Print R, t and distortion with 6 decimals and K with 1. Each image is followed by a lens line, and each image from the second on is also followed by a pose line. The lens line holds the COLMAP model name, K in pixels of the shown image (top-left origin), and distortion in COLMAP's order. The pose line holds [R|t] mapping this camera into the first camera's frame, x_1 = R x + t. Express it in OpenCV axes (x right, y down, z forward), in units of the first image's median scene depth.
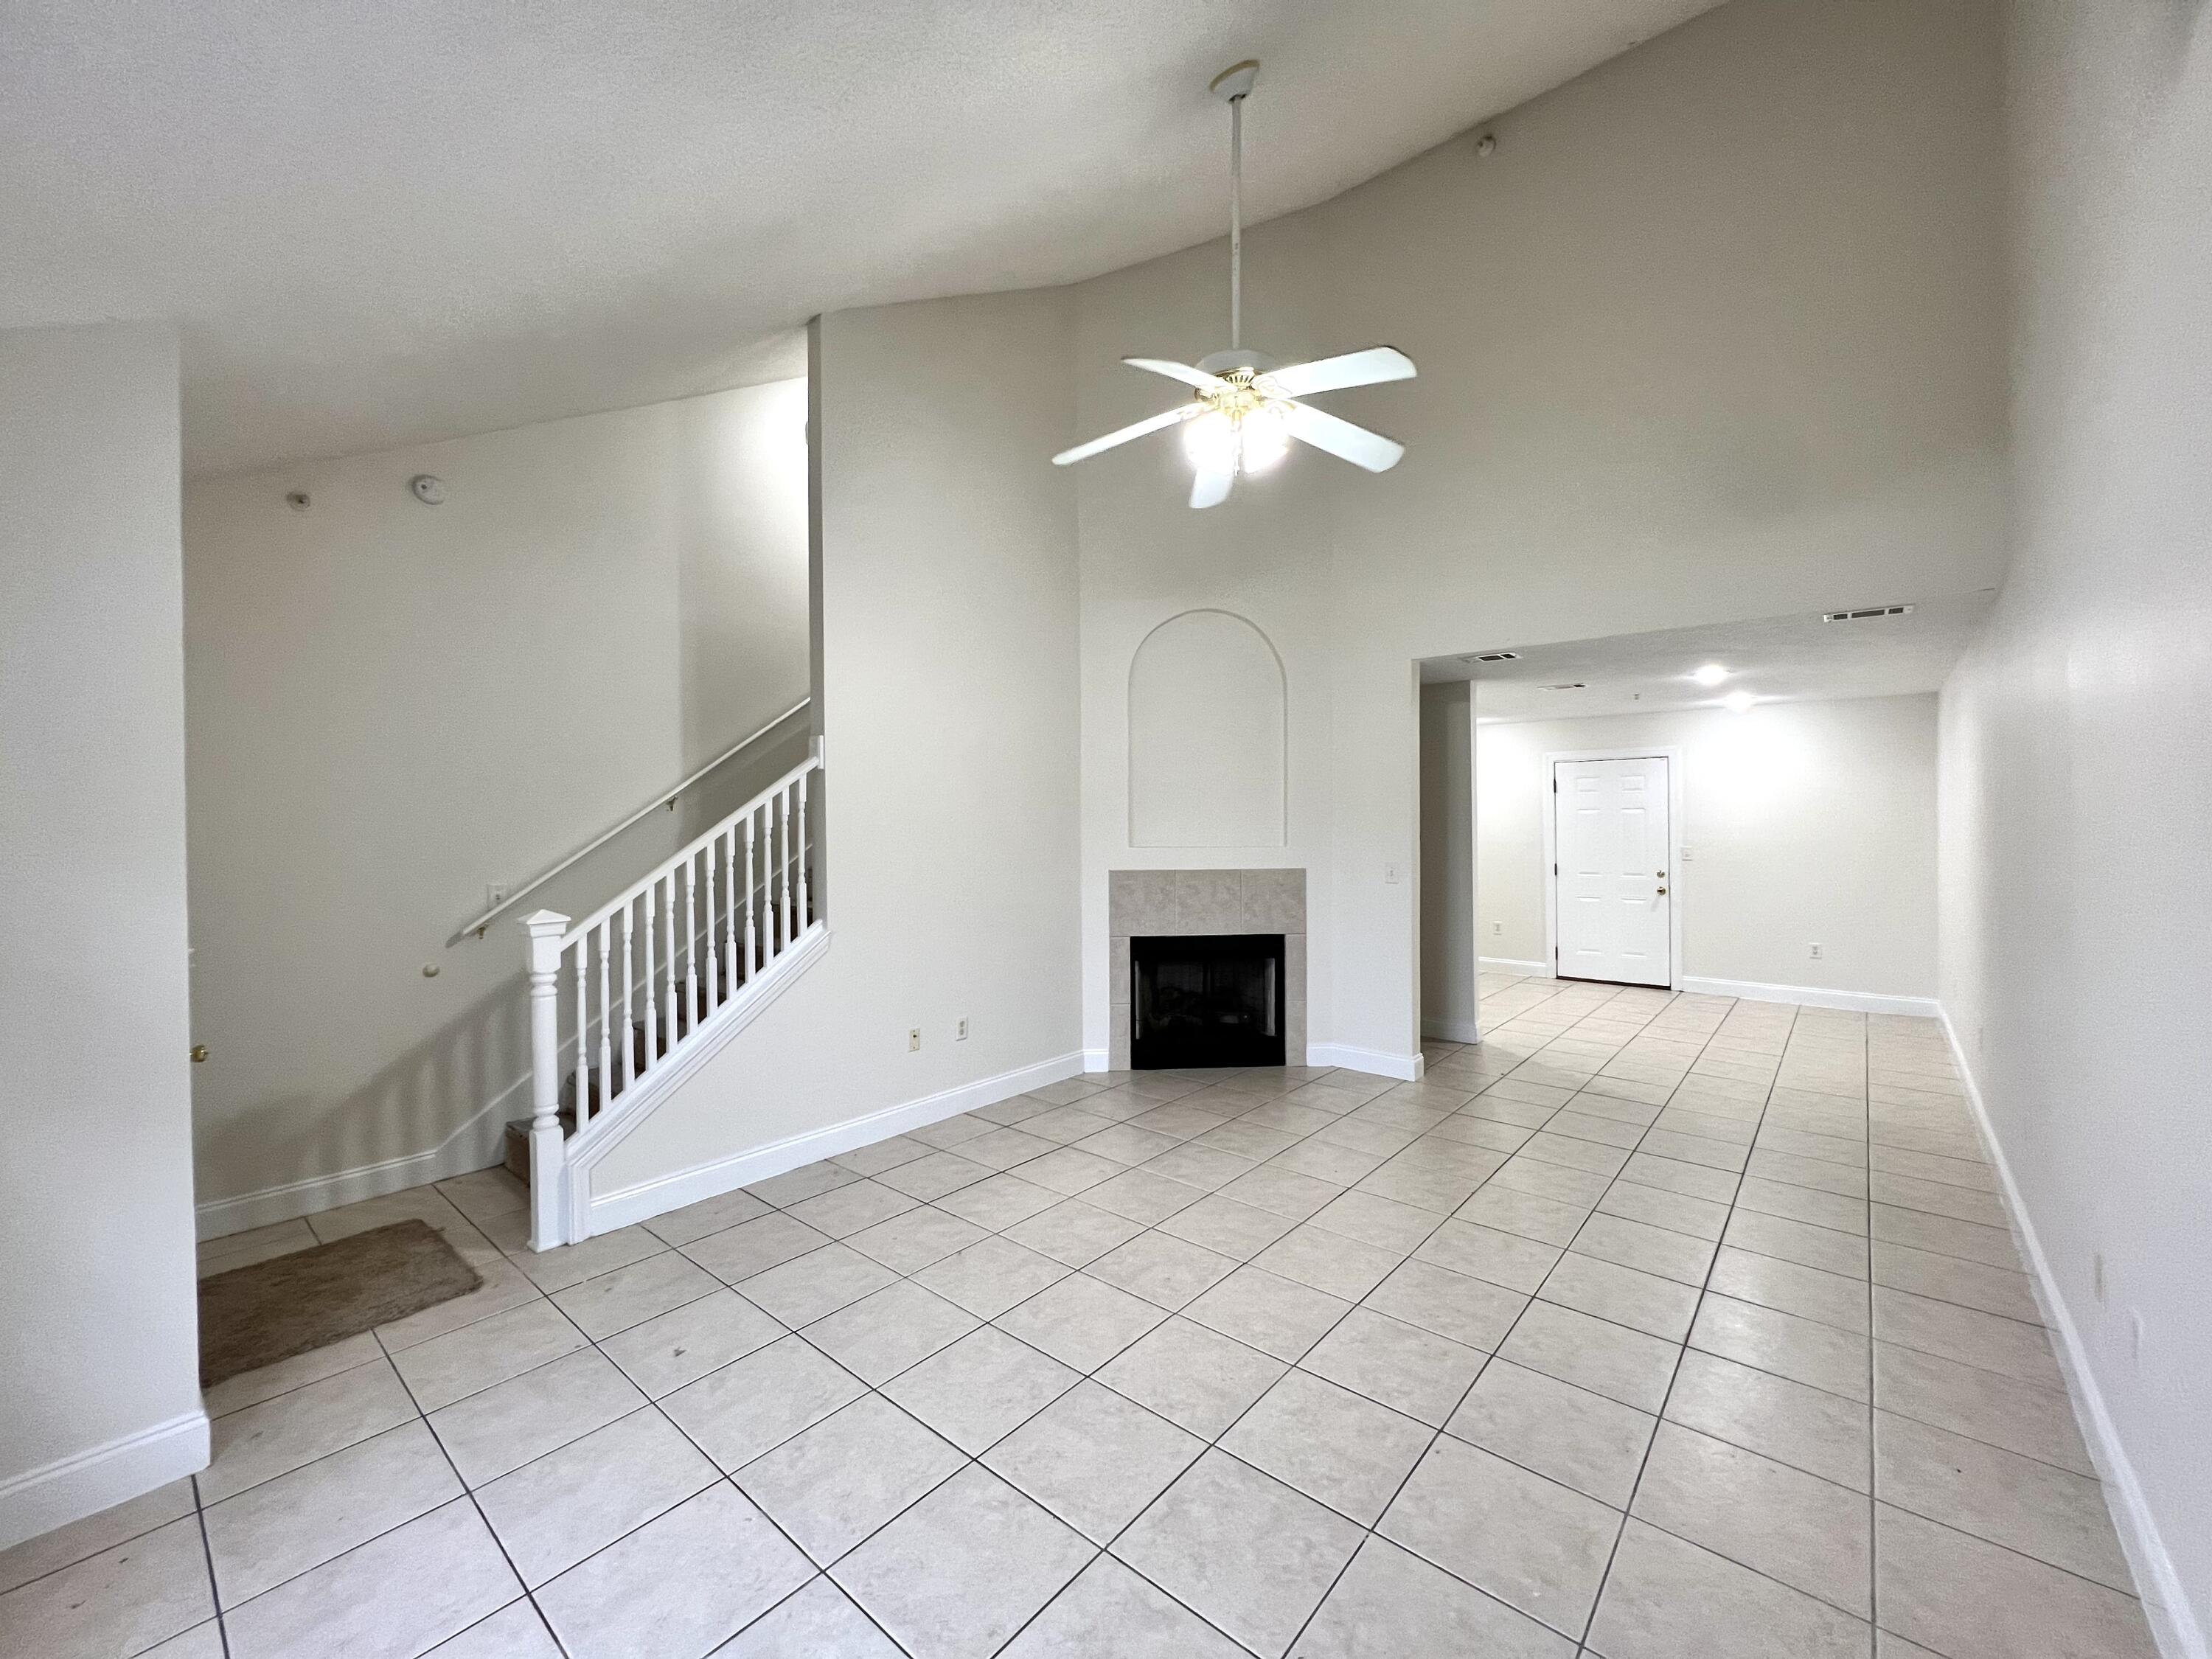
lens RADIAL K [[880.4, 0, 1100.0], [0, 880.4, 817.4], [0, 0, 1]] dist [0.019331, 0.000969]
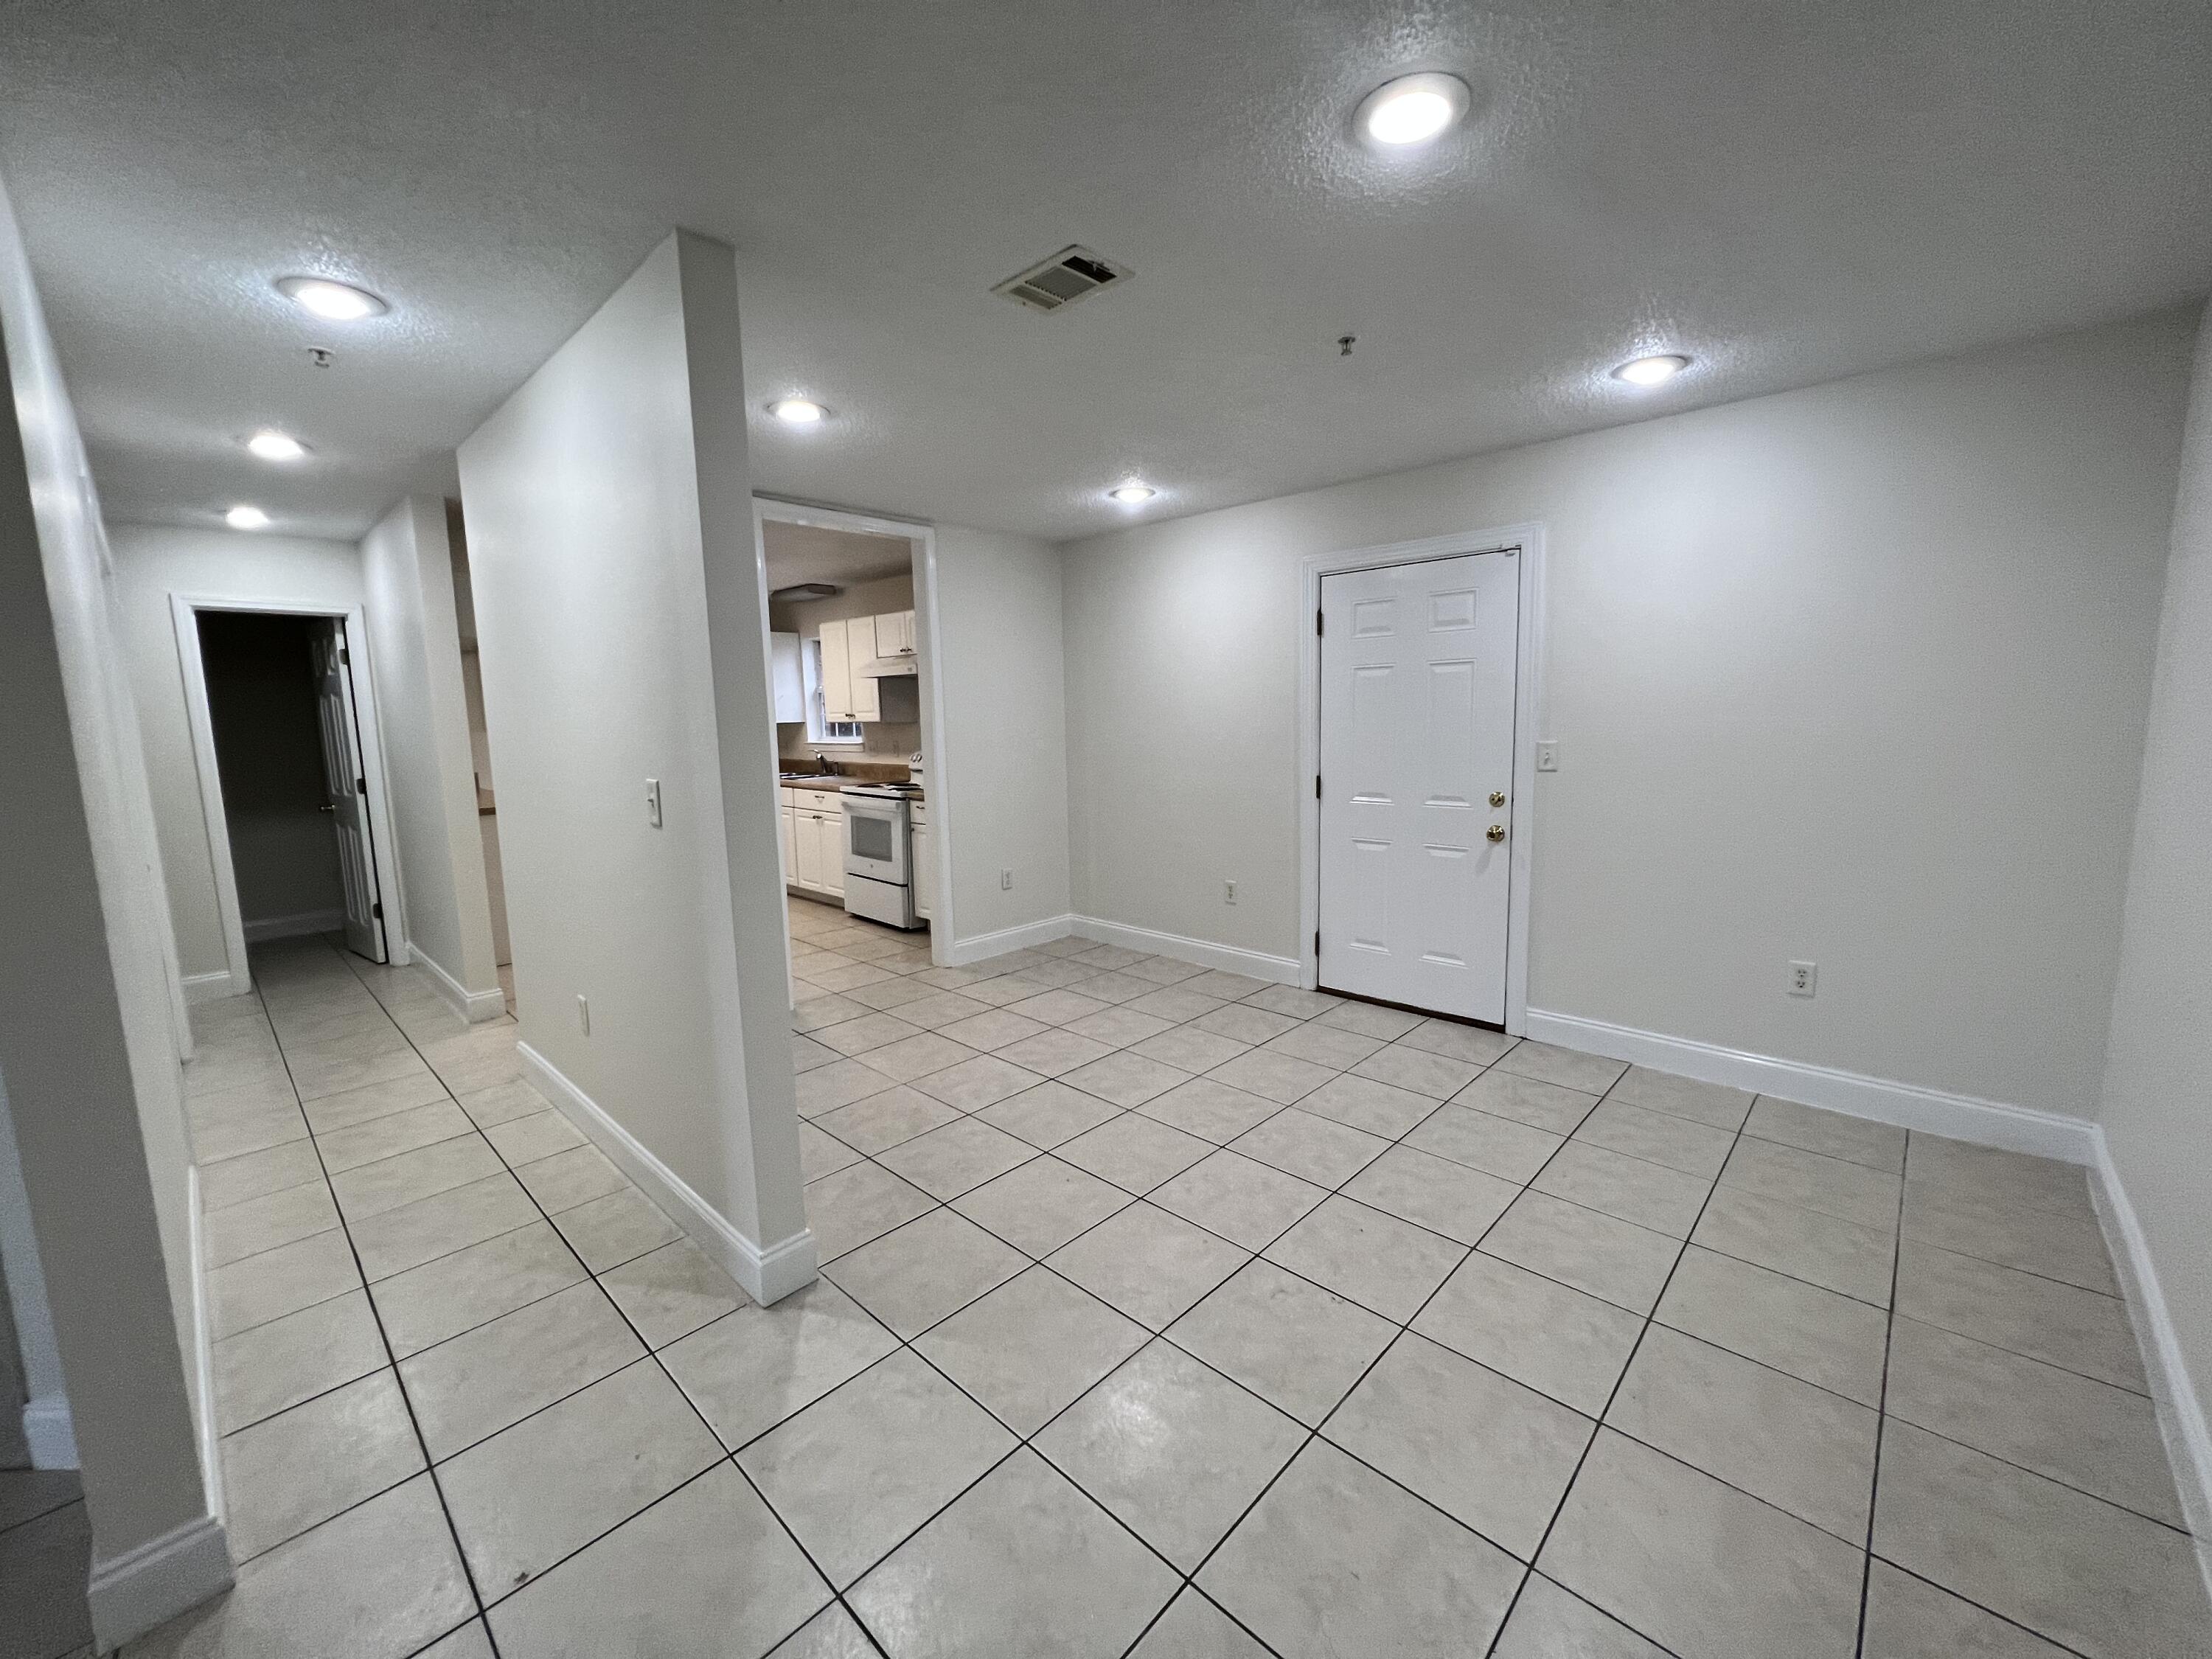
lens RADIAL K [[880.4, 0, 1086.7], [0, 880.4, 819.8], [0, 0, 1]] dist [0.019331, 0.000969]
pose [[0.997823, -0.020137, -0.062800, 0.255848], [0.029404, 0.988197, 0.150338, -0.002461], [0.059032, -0.151858, 0.986638, 0.297753]]
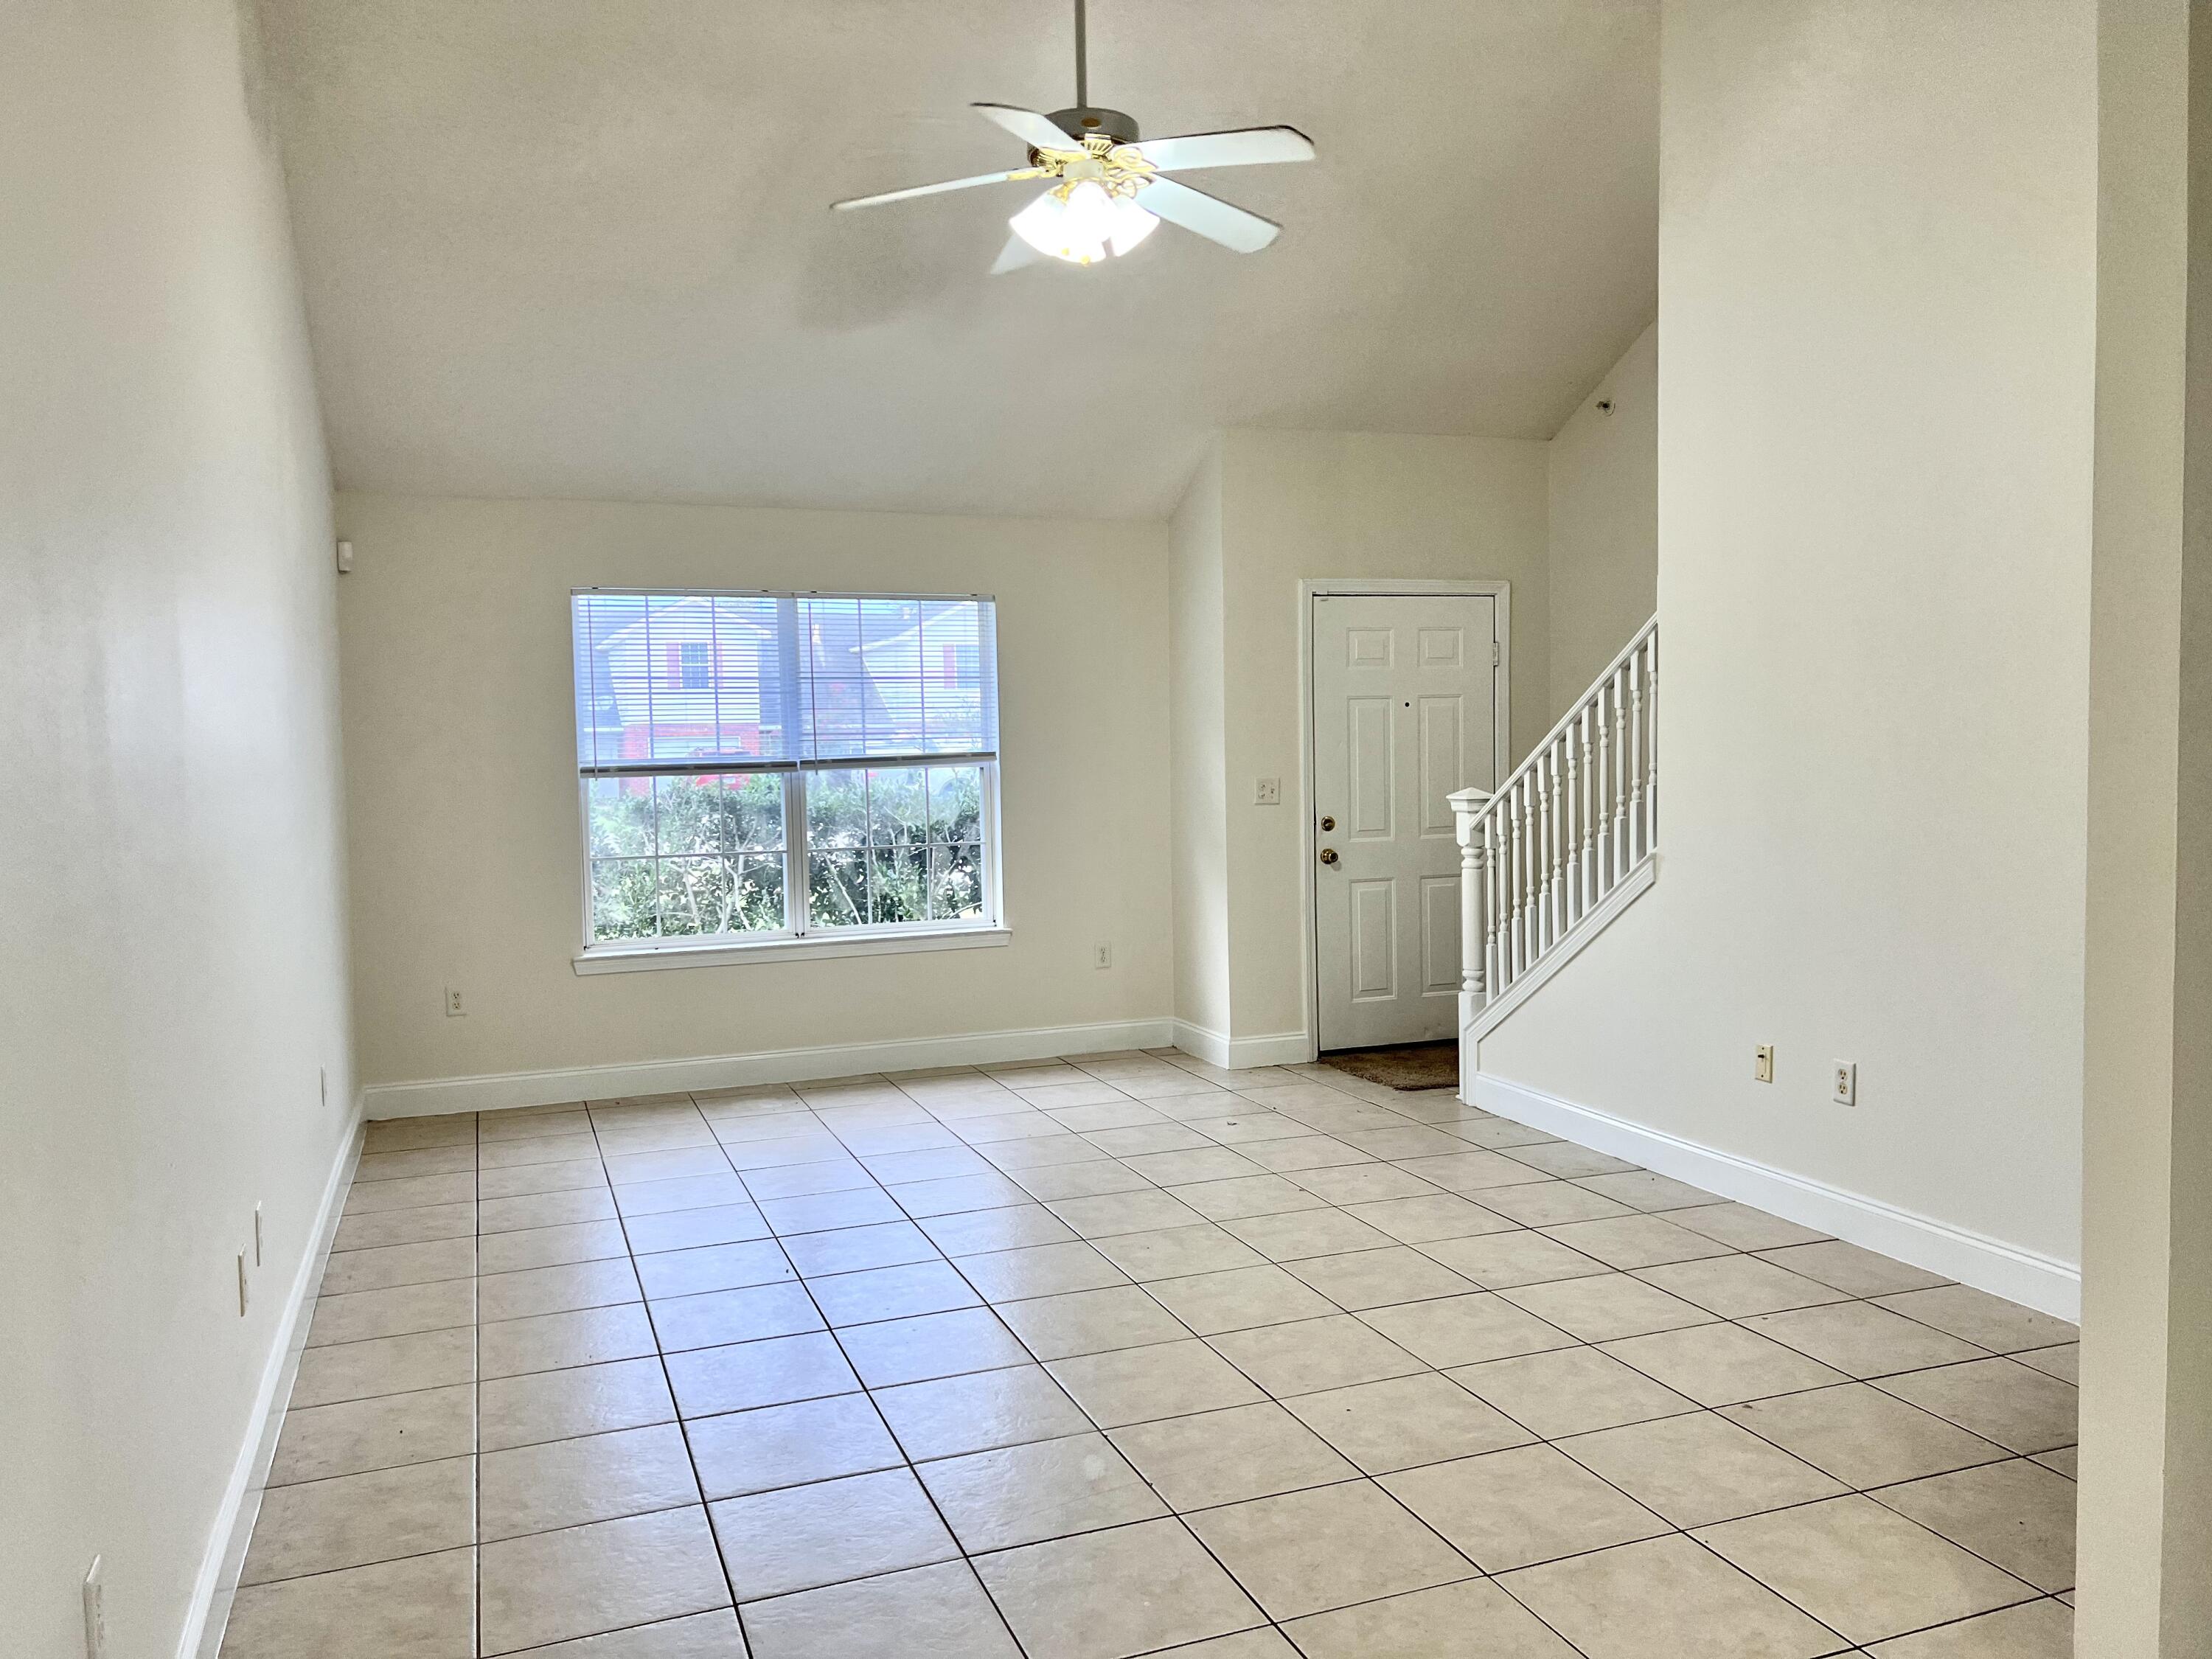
lens RADIAL K [[1668.6, 0, 1110.0], [0, 1668.6, 834.2], [0, 0, 1]] dist [0.072857, -0.046025]
pose [[-0.475450, 0.070070, -0.876948, 4.103702], [0.029002, 0.997530, 0.063981, 0.056993], [0.879265, 0.004987, -0.476308, 4.816393]]
